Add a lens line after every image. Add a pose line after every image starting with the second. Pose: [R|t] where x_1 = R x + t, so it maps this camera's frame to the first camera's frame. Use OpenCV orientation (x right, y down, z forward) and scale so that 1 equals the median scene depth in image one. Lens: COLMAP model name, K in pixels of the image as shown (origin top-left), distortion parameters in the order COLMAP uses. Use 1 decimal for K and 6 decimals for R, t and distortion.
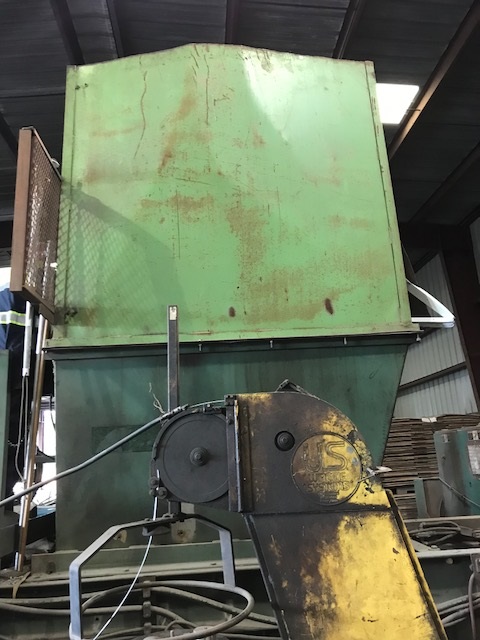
lens RADIAL K [[546.8, 0, 243.2], [0, 546.8, 315.7], [0, 0, 1]] dist [0.029227, -0.001904]
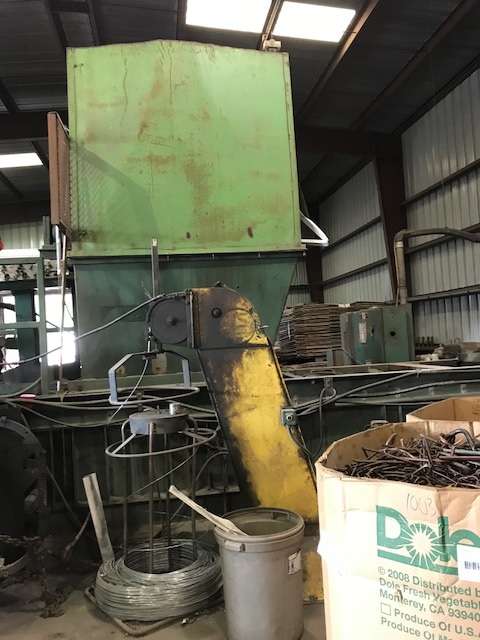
lens RADIAL K [[546.8, 0, 243.2], [0, 546.8, 315.7], [0, 0, 1]] dist [0.029227, -0.001904]
pose [[0.996452, 0.003230, 0.084104, 0.005223], [-0.020131, 0.979406, 0.200892, -0.097905], [-0.081723, -0.201873, 0.975996, -0.580353]]
